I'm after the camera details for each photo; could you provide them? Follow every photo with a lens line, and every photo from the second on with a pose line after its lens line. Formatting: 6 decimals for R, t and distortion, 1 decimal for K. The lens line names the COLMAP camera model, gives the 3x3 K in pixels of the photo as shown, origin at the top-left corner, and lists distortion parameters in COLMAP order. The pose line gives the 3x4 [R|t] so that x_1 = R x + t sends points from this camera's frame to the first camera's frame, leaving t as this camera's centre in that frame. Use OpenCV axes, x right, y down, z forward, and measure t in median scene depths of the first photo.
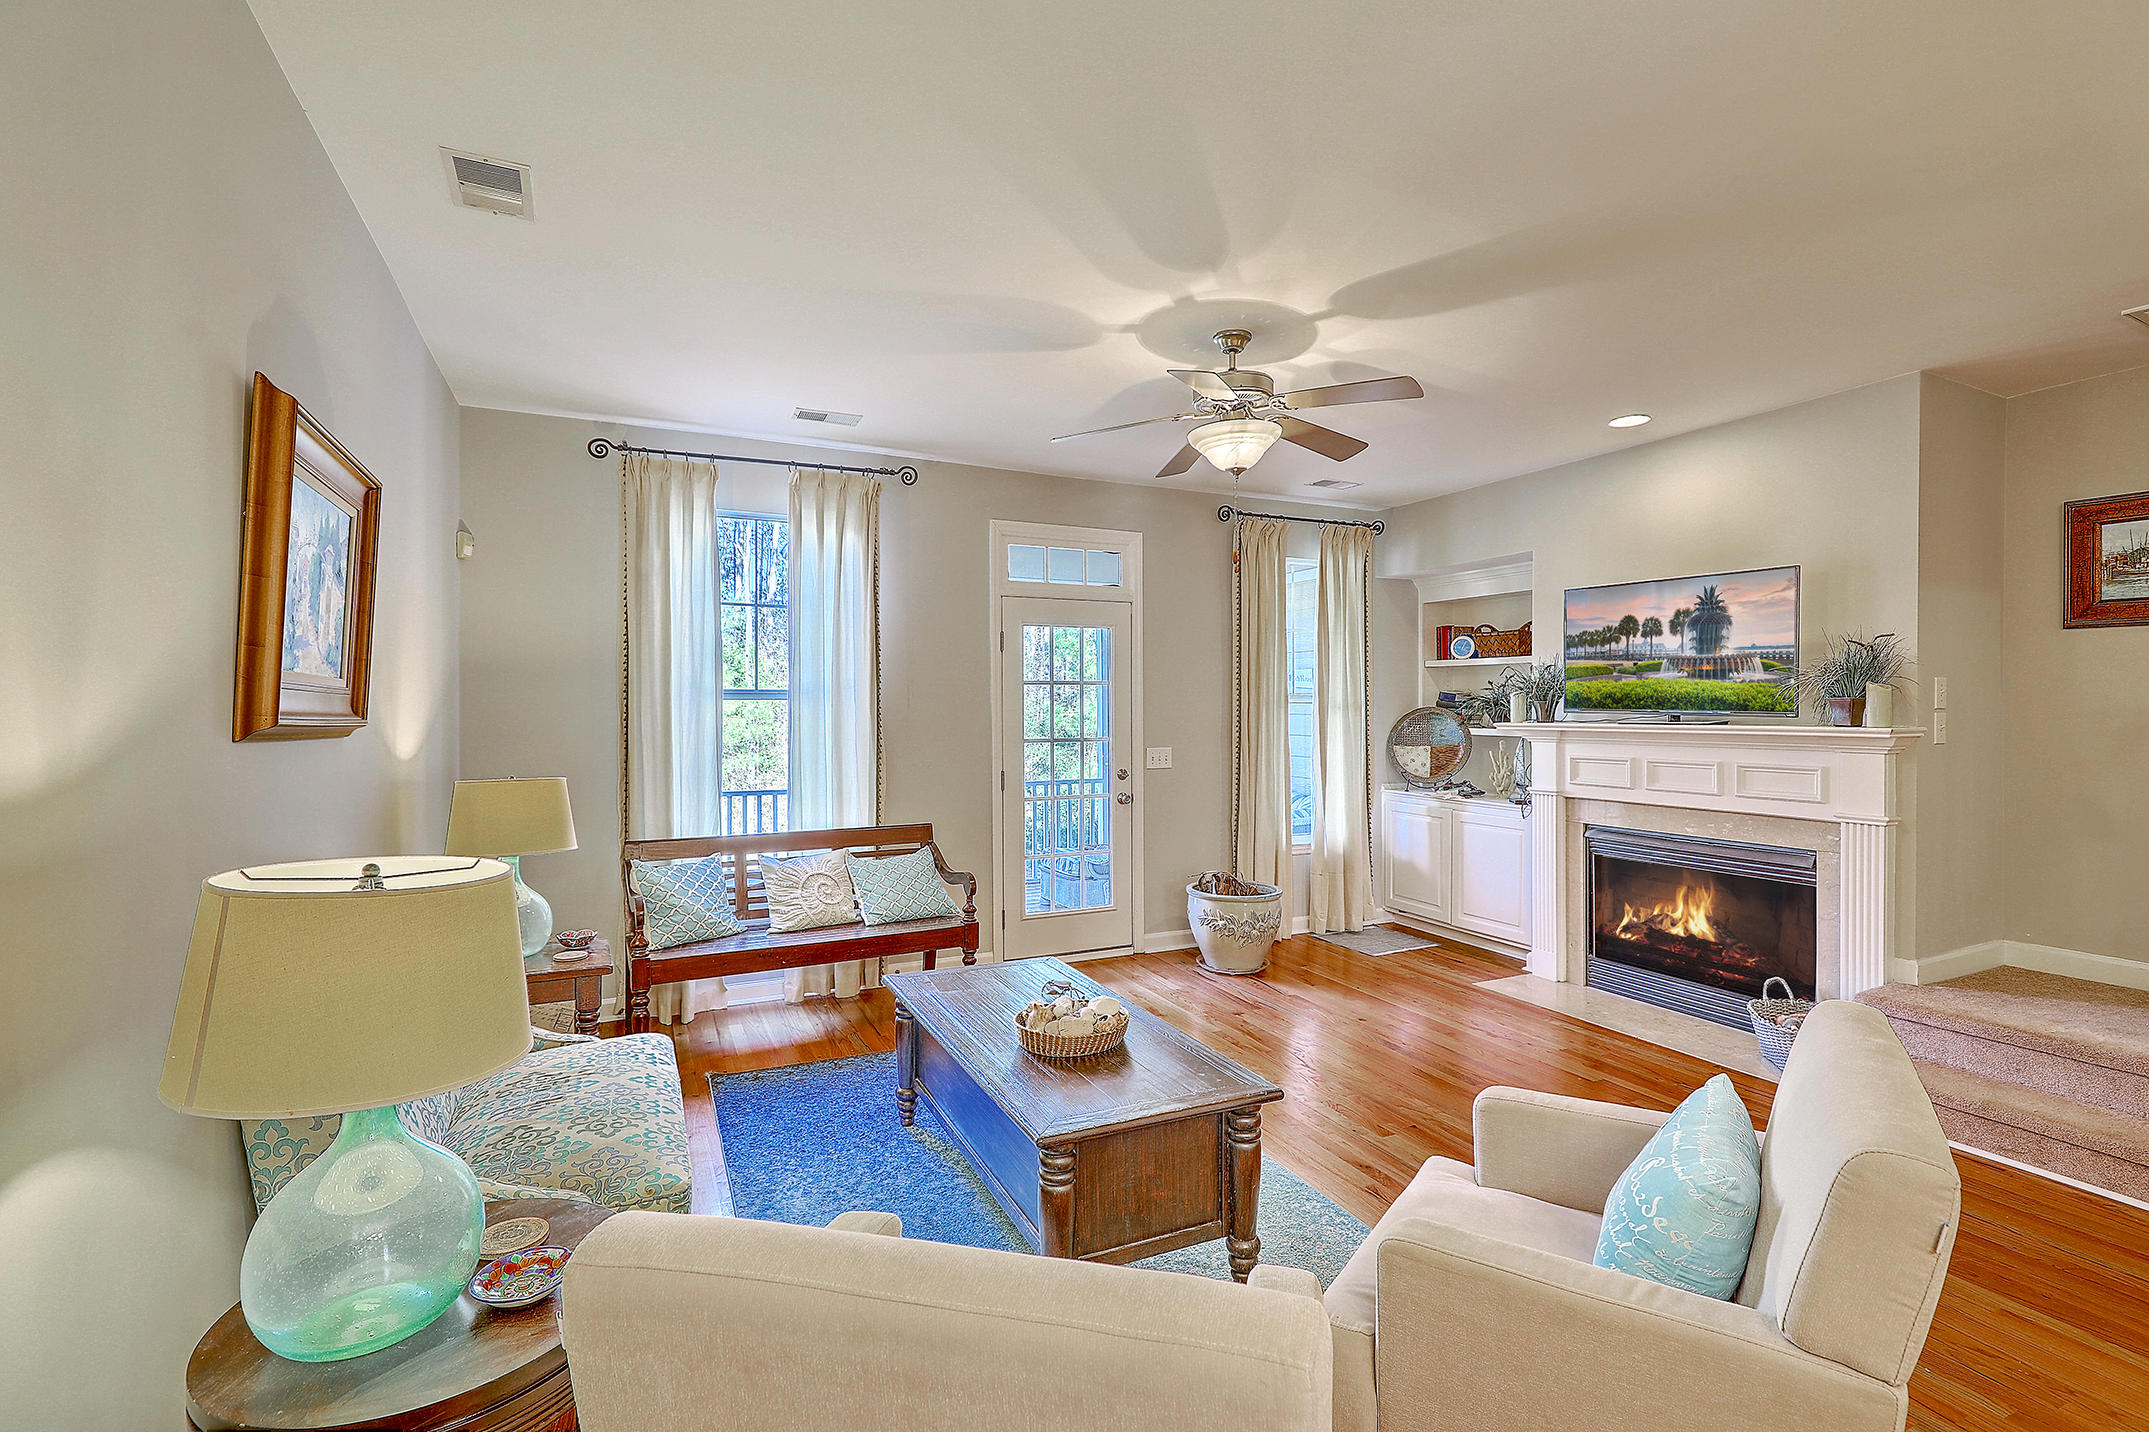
lens RADIAL K [[972.8, 0, 1070.1], [0, 972.8, 706.8], [0, 0, 1]] dist [-0.002592, 0.000281]
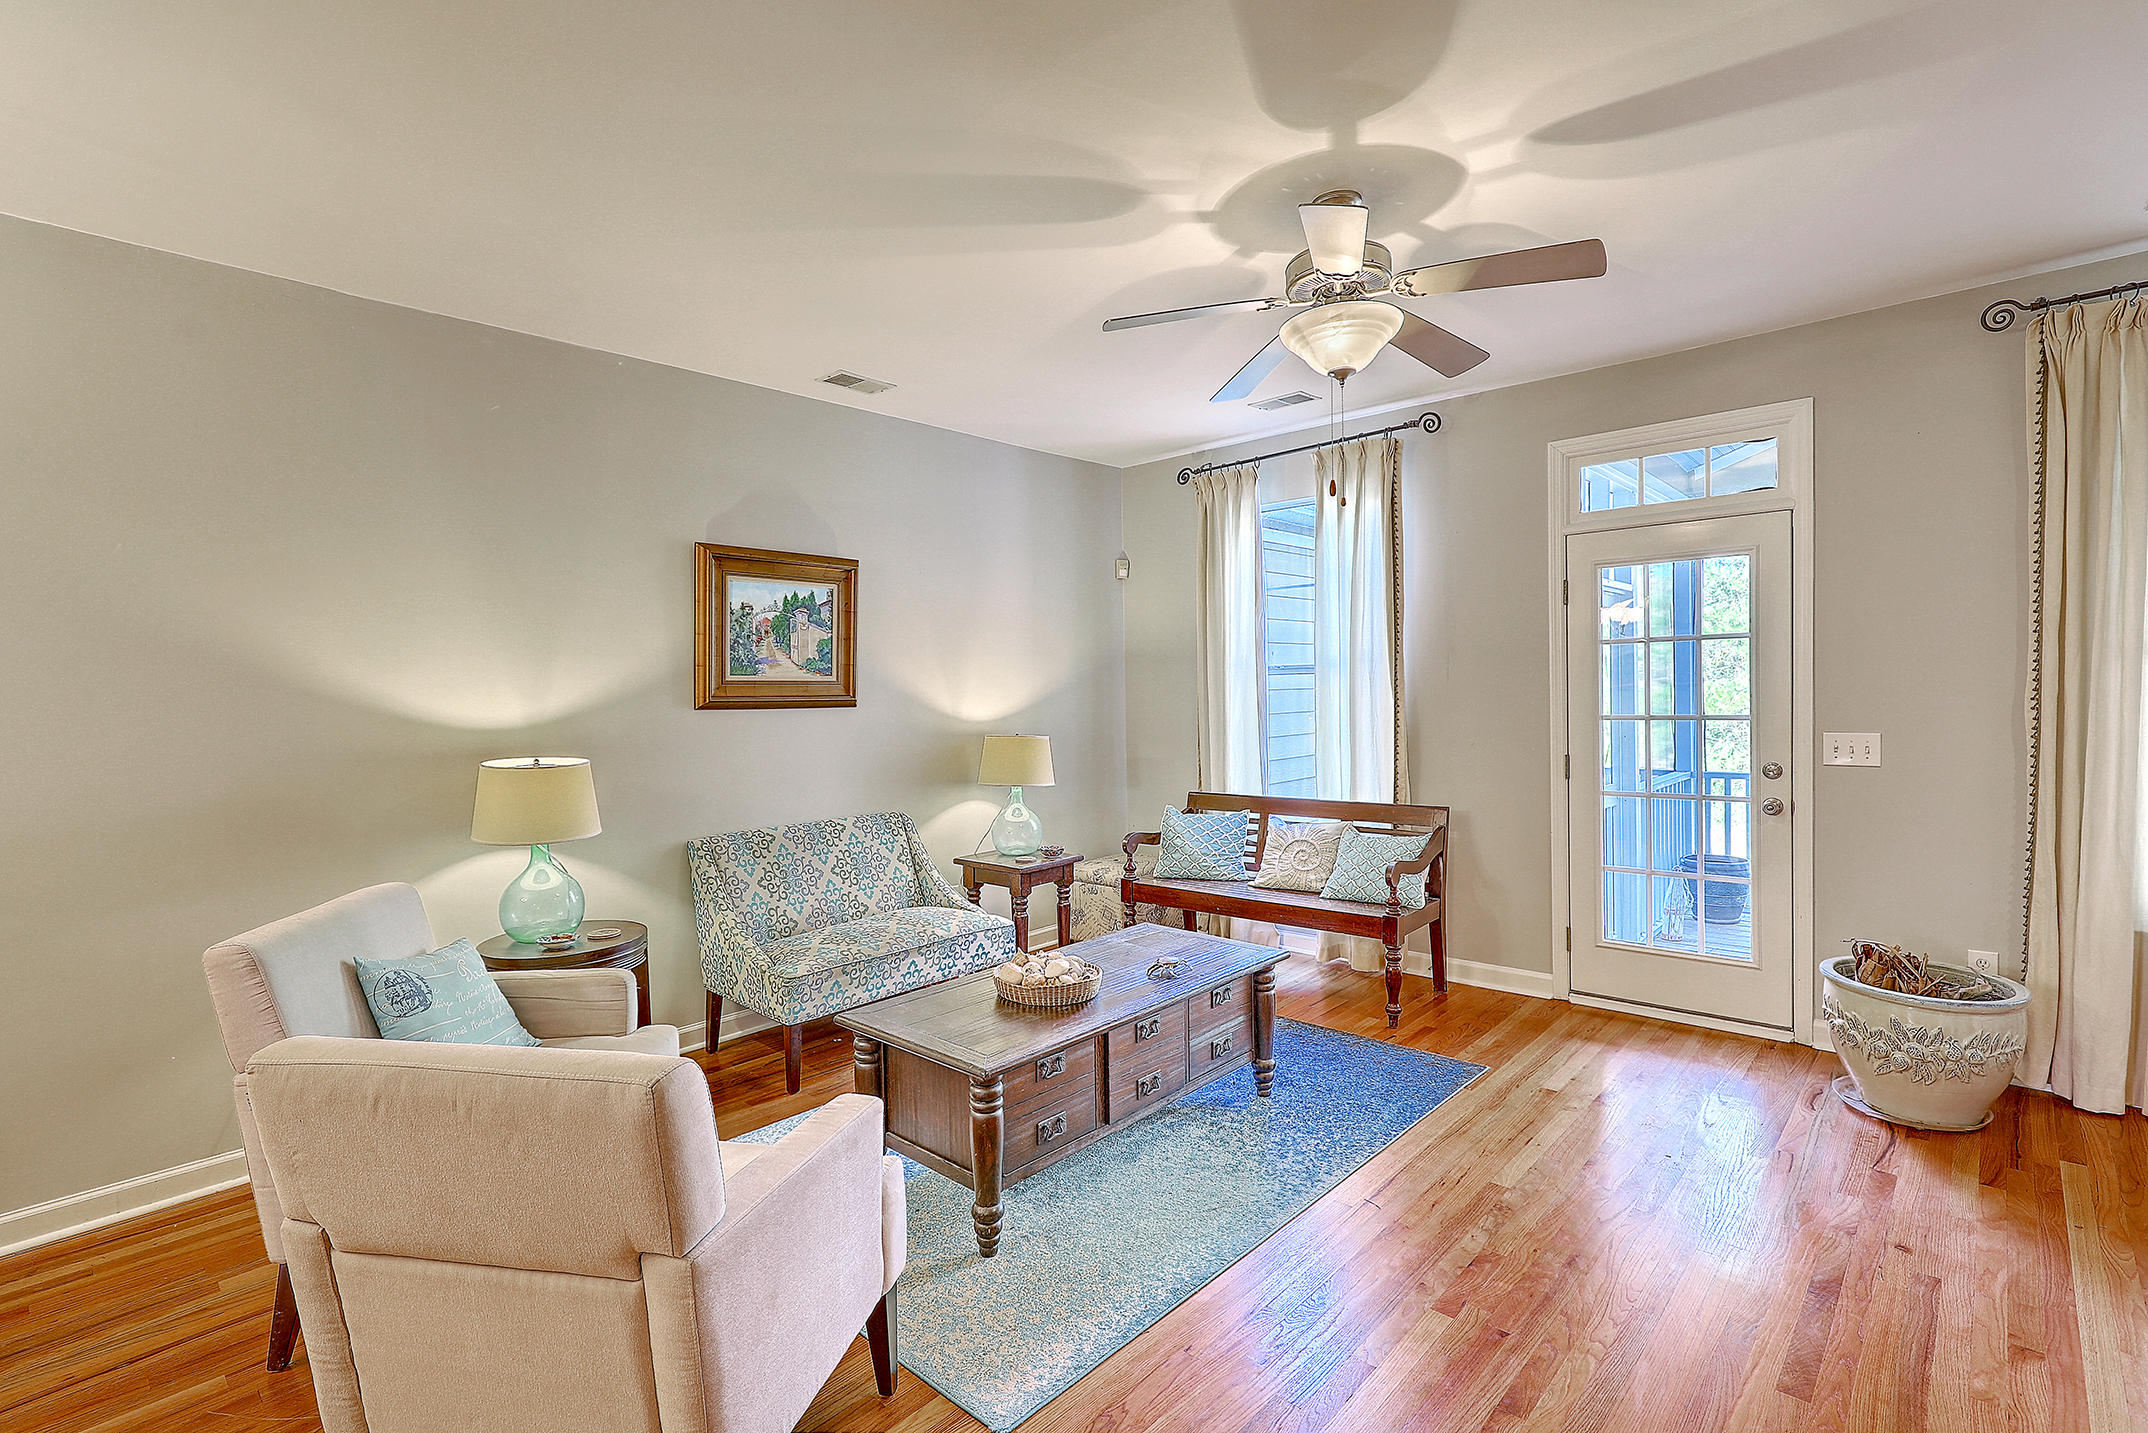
lens RADIAL K [[995.0, 0, 1067.2], [0, 995.0, 716.1], [0, 0, 1]] dist [-0.011292, -0.000683]
pose [[0.363417, 0.016118, -0.931487, 0.768013], [0.018475, 0.999529, 0.024504, 0.009219], [0.931444, -0.026114, 0.362948, 0.455445]]
